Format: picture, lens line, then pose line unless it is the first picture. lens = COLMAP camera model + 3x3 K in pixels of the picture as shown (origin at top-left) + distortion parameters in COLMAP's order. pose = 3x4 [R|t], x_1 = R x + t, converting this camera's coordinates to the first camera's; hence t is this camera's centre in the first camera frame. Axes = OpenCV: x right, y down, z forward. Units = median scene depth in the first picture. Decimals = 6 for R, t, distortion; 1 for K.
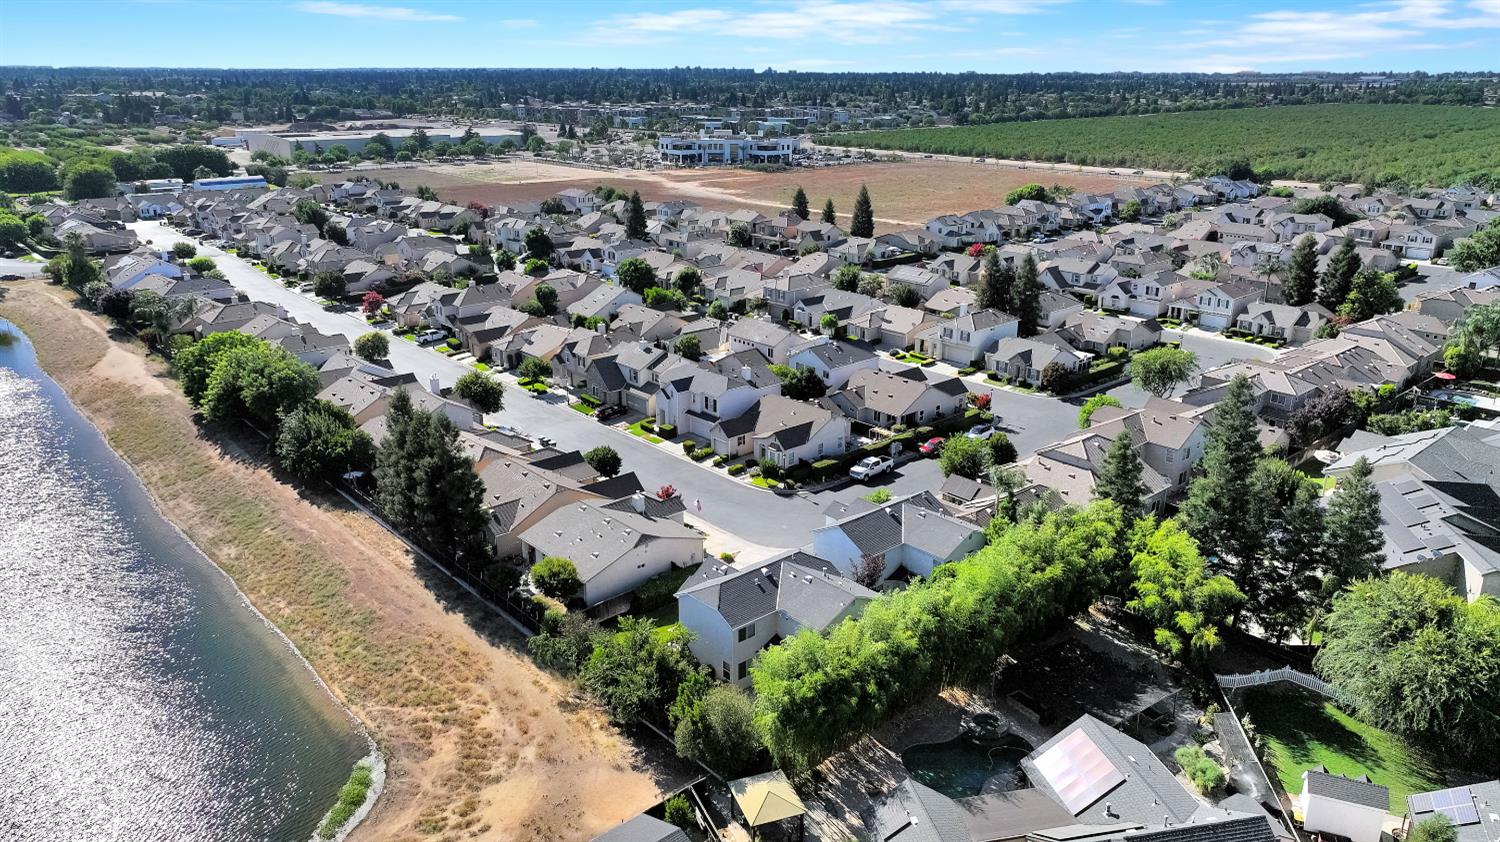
lens RADIAL K [[1051.1, 0, 750.0], [0, 1051.1, 421.0], [0, 0, 1]] dist [0.003189, 0.004051]
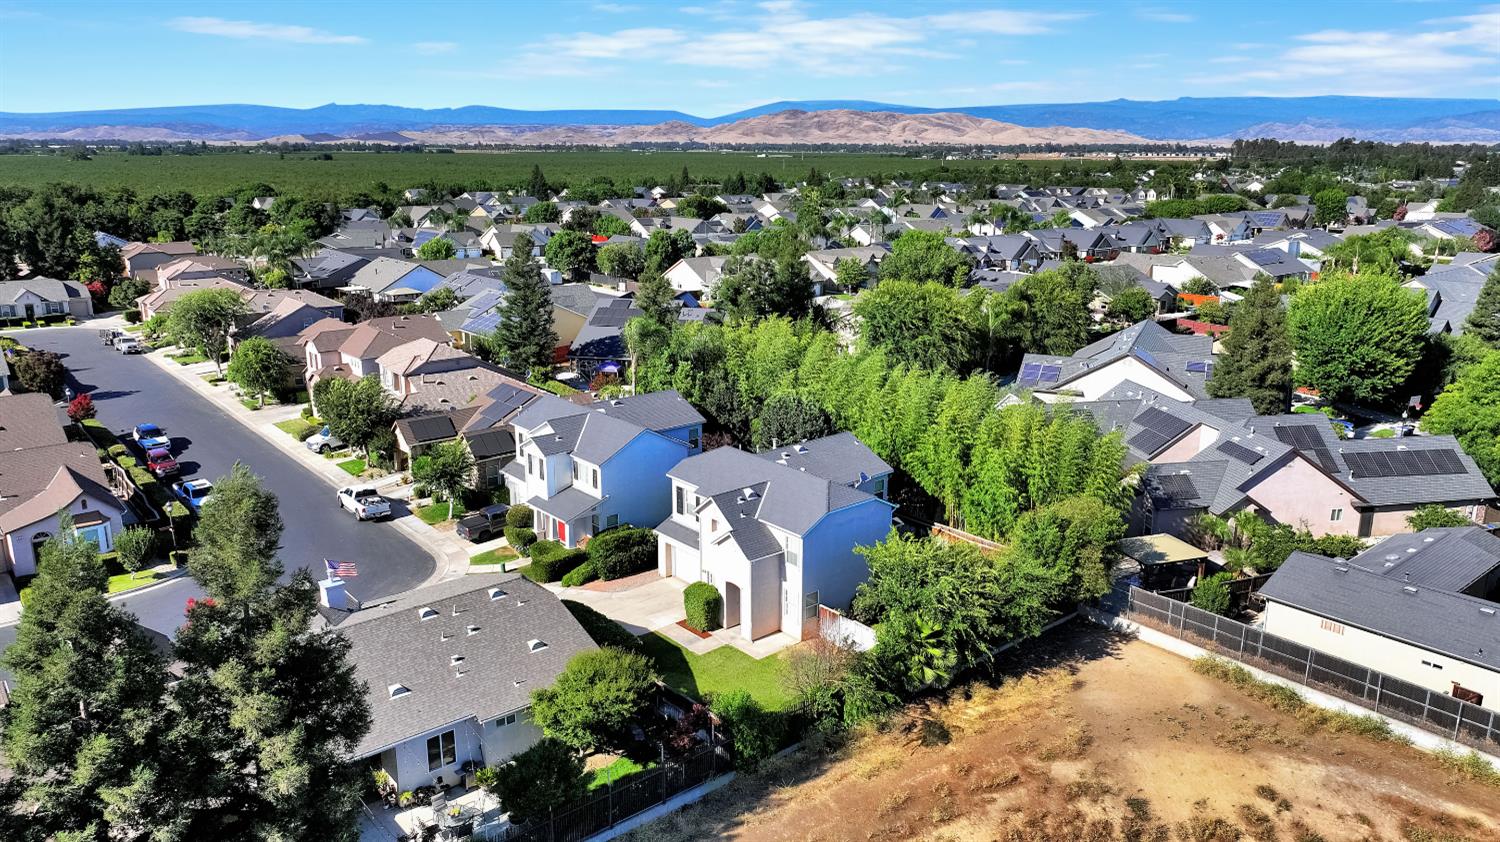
lens RADIAL K [[1057.3, 0, 751.5], [0, 1057.3, 419.0], [0, 0, 1]] dist [0.005201, 0.006568]
pose [[0.020361, -0.248071, 0.968528, -0.338856], [0.314841, 0.921033, 0.229287, -0.027166], [-0.948926, 0.300263, 0.096856, 0.481515]]
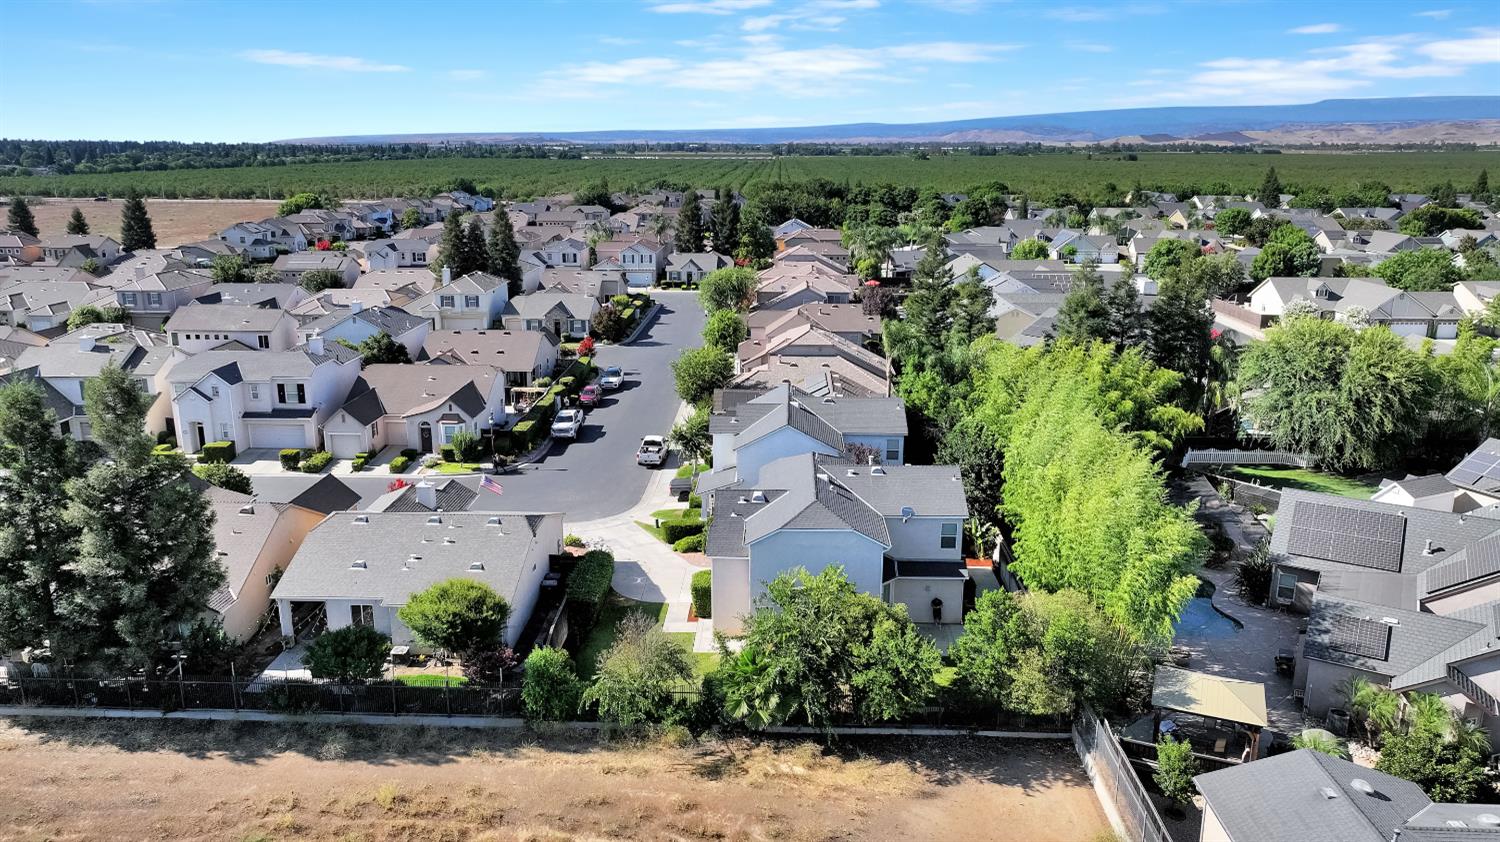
lens RADIAL K [[1057.3, 0, 751.5], [0, 1057.3, 419.0], [0, 0, 1]] dist [0.005201, 0.006568]
pose [[0.687602, -0.180163, 0.703381, -0.251252], [0.229424, 0.973007, 0.024947, 0.040020], [-0.688889, 0.144219, 0.710375, 0.275926]]
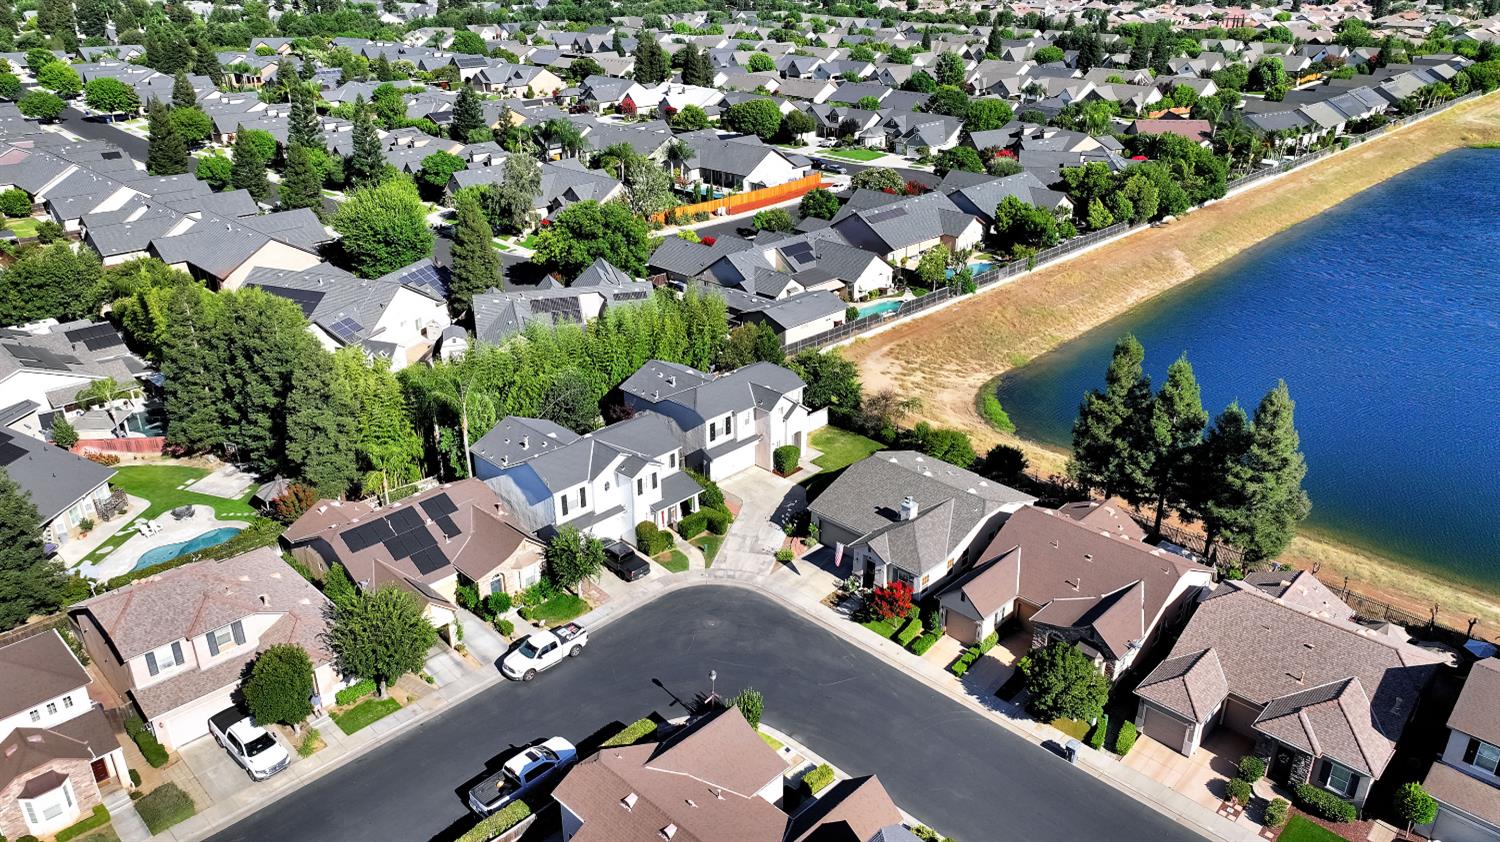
lens RADIAL K [[1051.1, 0, 750.0], [0, 1051.1, 421.0], [0, 0, 1]] dist [0.003189, 0.004051]
pose [[-0.997333, 0.033618, -0.064790, 0.032102], [-0.019570, 0.731977, 0.681048, -0.295595], [0.070320, 0.680500, -0.729366, 0.942724]]
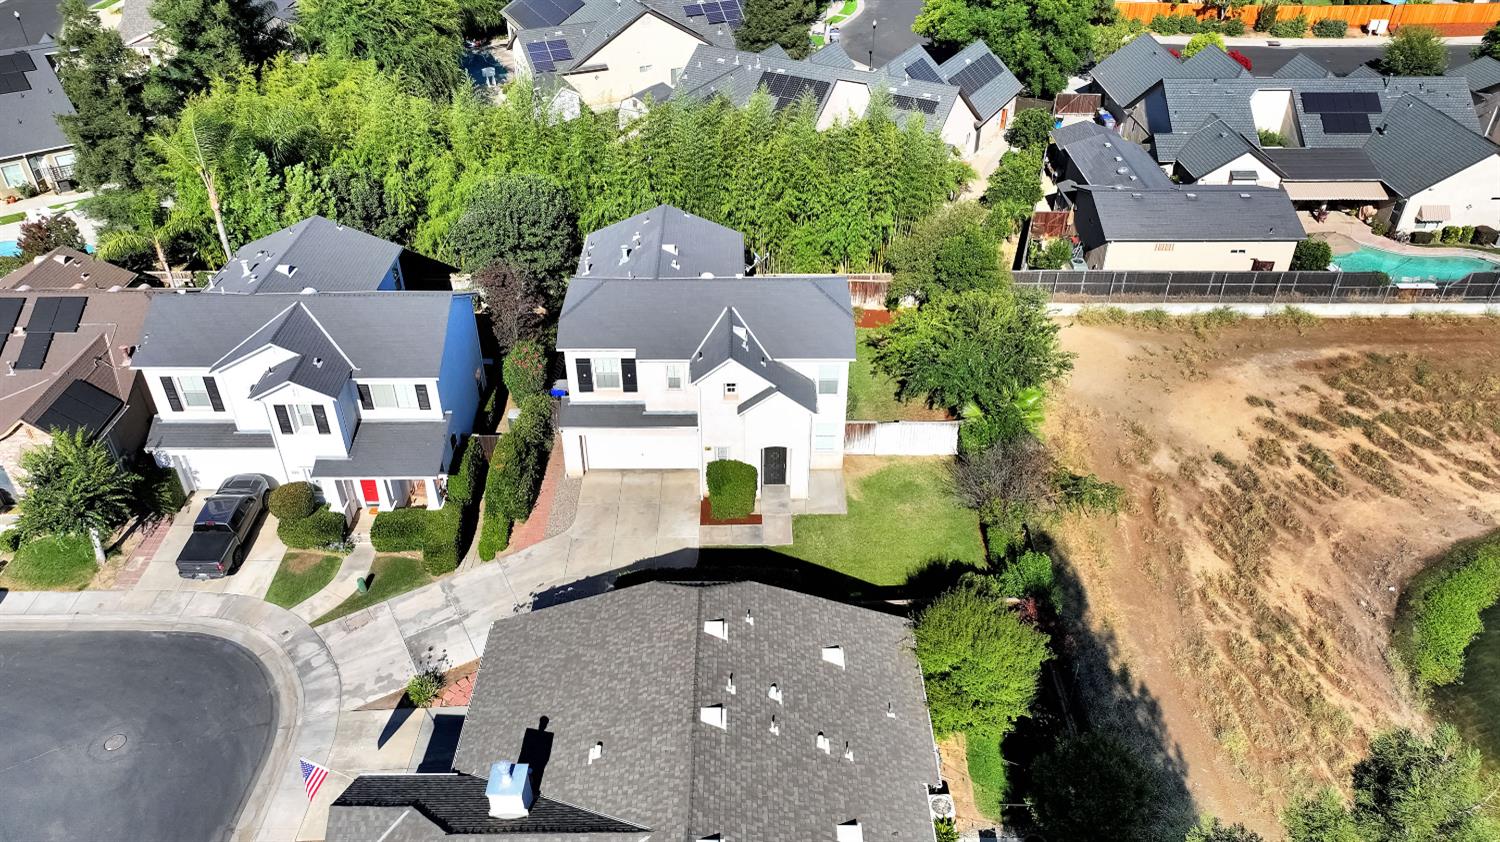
lens RADIAL K [[1051.1, 0, 750.0], [0, 1051.1, 421.0], [0, 0, 1]] dist [0.003189, 0.004051]
pose [[-0.753571, -0.376057, 0.539177, -0.162895], [0.209421, 0.640137, 0.739167, -0.102908], [-0.623116, 0.669929, -0.403635, 0.639571]]
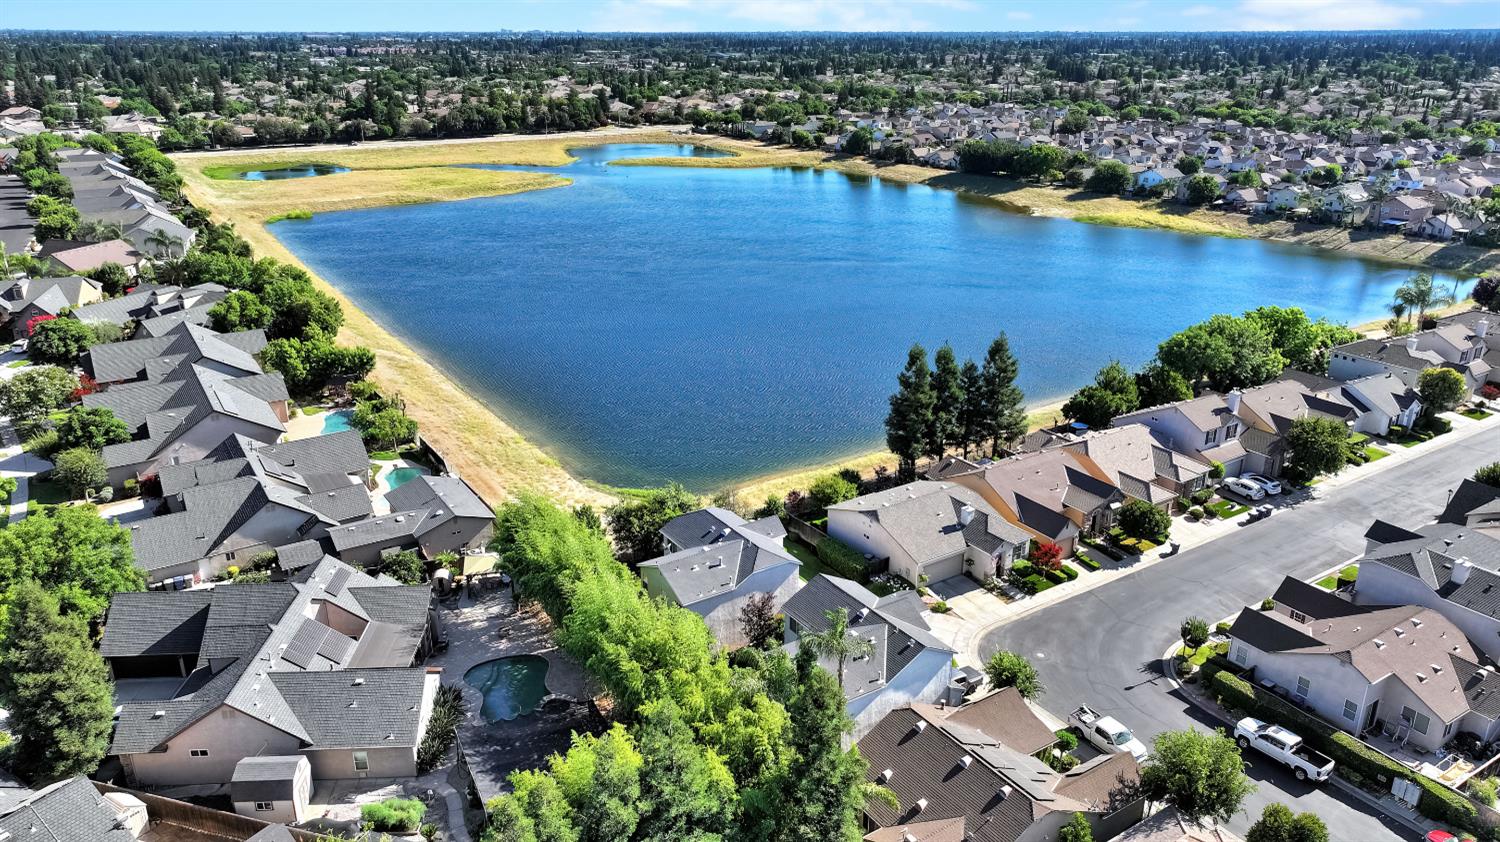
lens RADIAL K [[1057.3, 0, 751.5], [0, 1057.3, 419.0], [0, 0, 1]] dist [0.005201, 0.006568]
pose [[-0.145270, 0.348363, -0.926035, 0.485277], [-0.315184, 0.870907, 0.377068, -0.184624], [0.937846, 0.346648, -0.016718, 0.511799]]
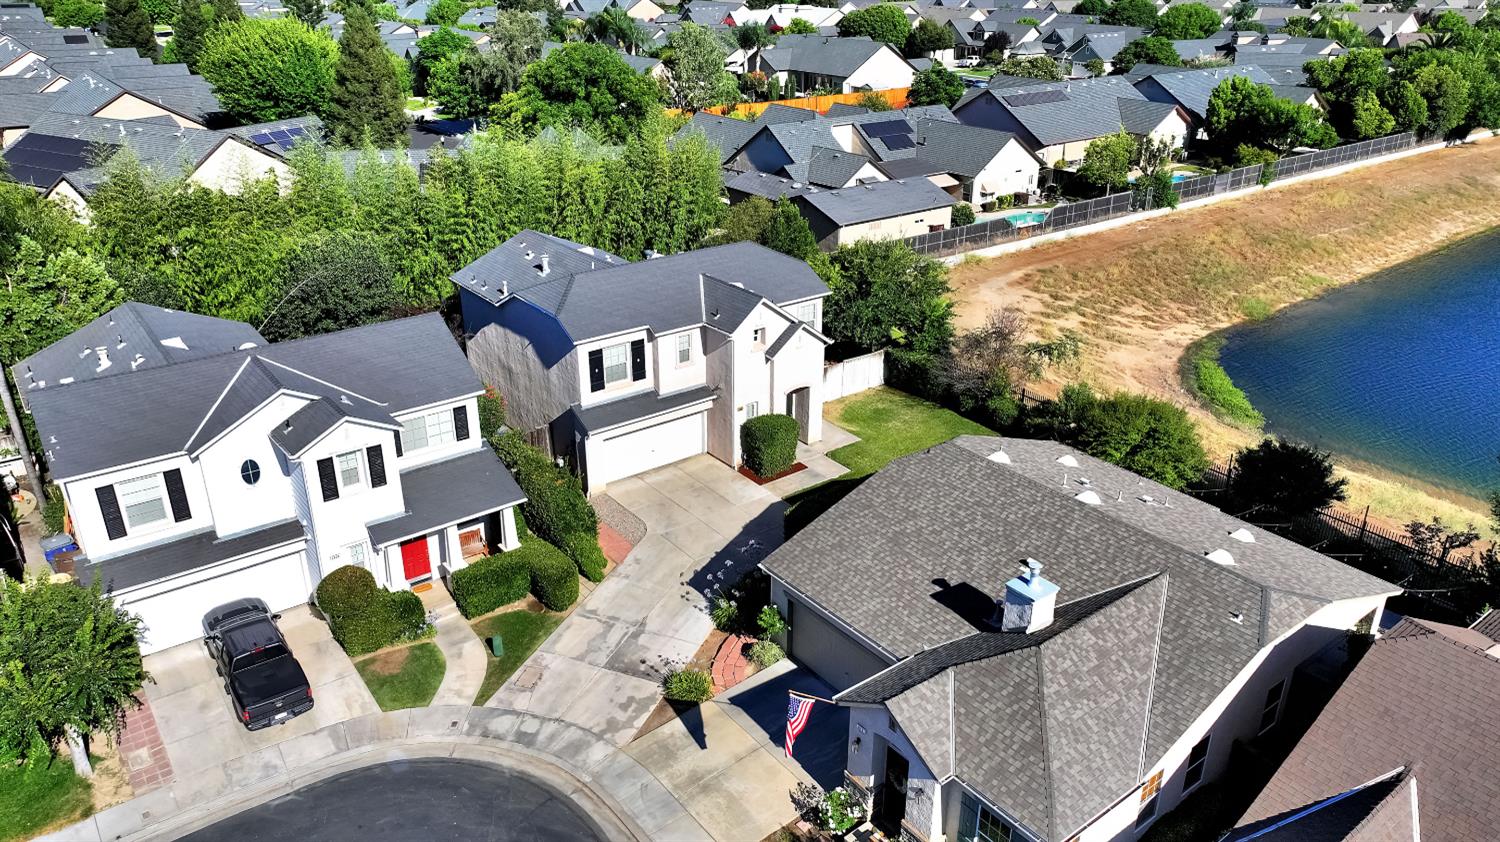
lens RADIAL K [[1051.1, 0, 750.0], [0, 1051.1, 421.0], [0, 0, 1]] dist [0.003189, 0.004051]
pose [[-0.997348, -0.028295, 0.067058, -0.035472], [0.024700, 0.735085, 0.677525, -0.077447], [-0.068464, 0.677384, -0.732436, 0.733712]]
